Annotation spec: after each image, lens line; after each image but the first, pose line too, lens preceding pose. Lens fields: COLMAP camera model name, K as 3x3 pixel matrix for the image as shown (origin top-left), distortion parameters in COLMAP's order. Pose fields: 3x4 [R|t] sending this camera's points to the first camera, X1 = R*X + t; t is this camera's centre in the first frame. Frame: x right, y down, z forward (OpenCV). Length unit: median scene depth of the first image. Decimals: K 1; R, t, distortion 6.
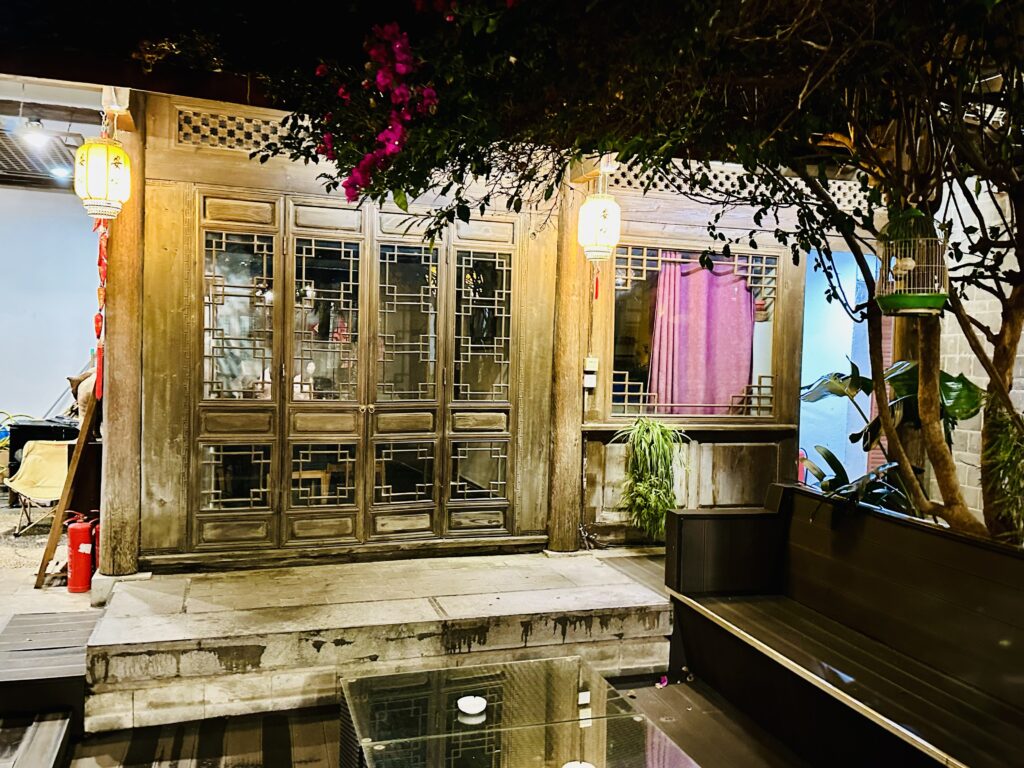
lens RADIAL K [[872.4, 0, 521.6], [0, 872.4, 355.0], [0, 0, 1]] dist [0.073475, -0.045511]
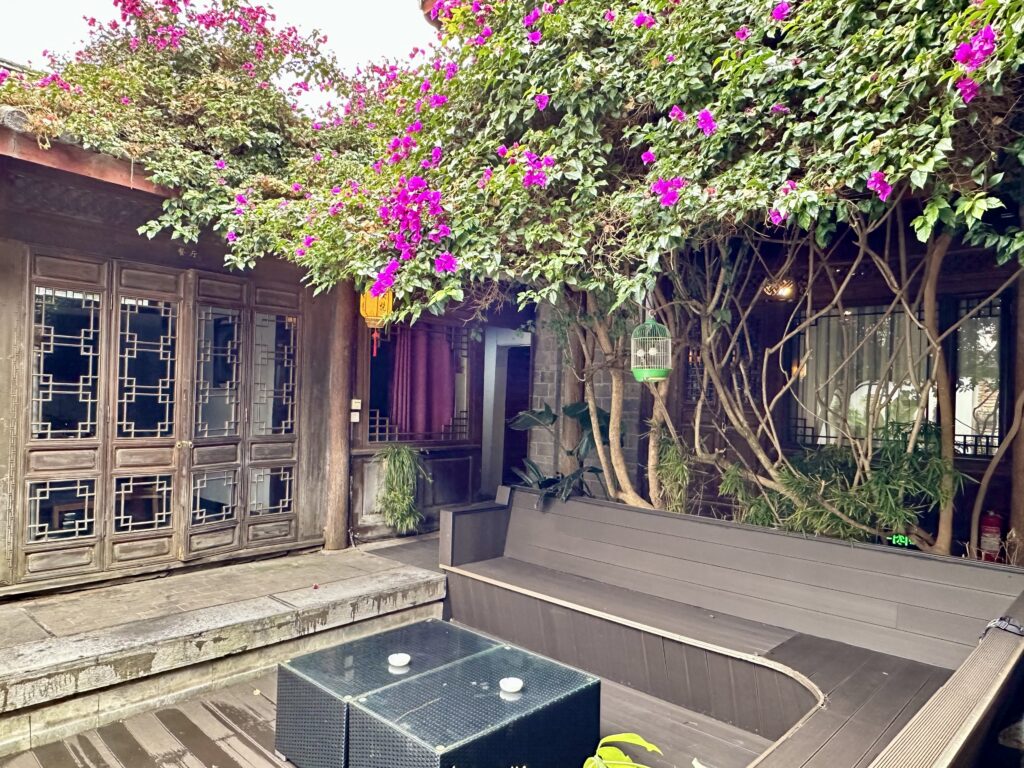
lens RADIAL K [[670.1, 0, 514.1], [0, 670.1, 385.0], [0, 0, 1]] dist [-0.007027, 0.016696]
pose [[0.880113, 0.008626, 0.474685, -0.275267], [-0.003536, 0.999926, -0.011616, -0.011001], [-0.474750, 0.008545, 0.880079, 0.003321]]
